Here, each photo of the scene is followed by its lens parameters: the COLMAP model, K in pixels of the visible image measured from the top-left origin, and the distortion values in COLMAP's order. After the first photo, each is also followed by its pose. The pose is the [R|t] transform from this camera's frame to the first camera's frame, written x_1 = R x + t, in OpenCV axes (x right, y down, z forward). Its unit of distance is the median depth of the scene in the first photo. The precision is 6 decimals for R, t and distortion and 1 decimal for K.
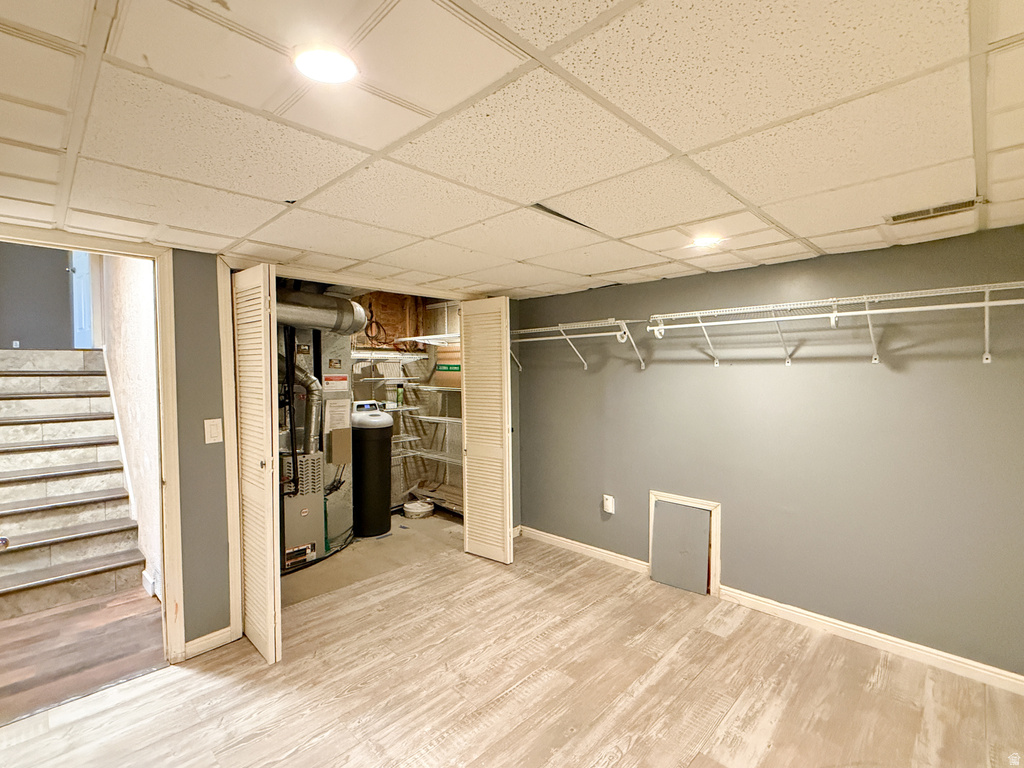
lens RADIAL K [[479.8, 0, 513.8], [0, 479.8, 382.9], [0, 0, 1]] dist [-0.003864, 0.001326]
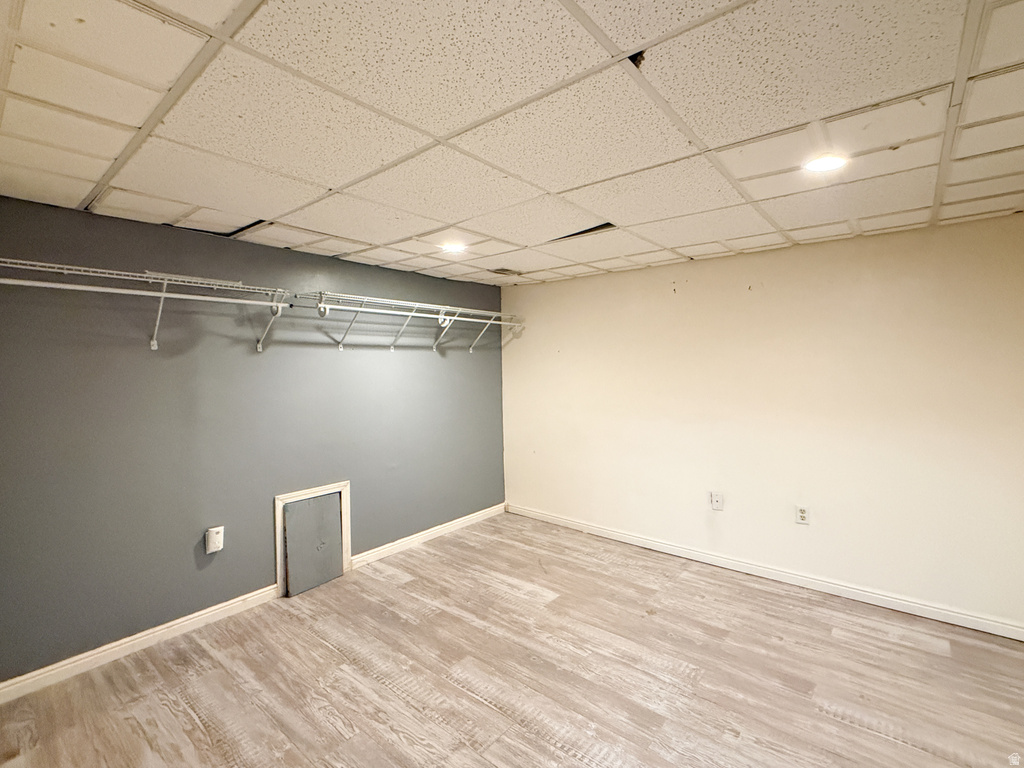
lens RADIAL K [[479.8, 0, 512.8], [0, 479.8, 383.8], [0, 0, 1]] dist [-0.003864, 0.001326]
pose [[-0.093290, -0.034966, 0.995025, -0.723384], [0.032107, 0.998758, 0.038107, 0.010685], [-0.995121, 0.035502, -0.092052, 0.819240]]
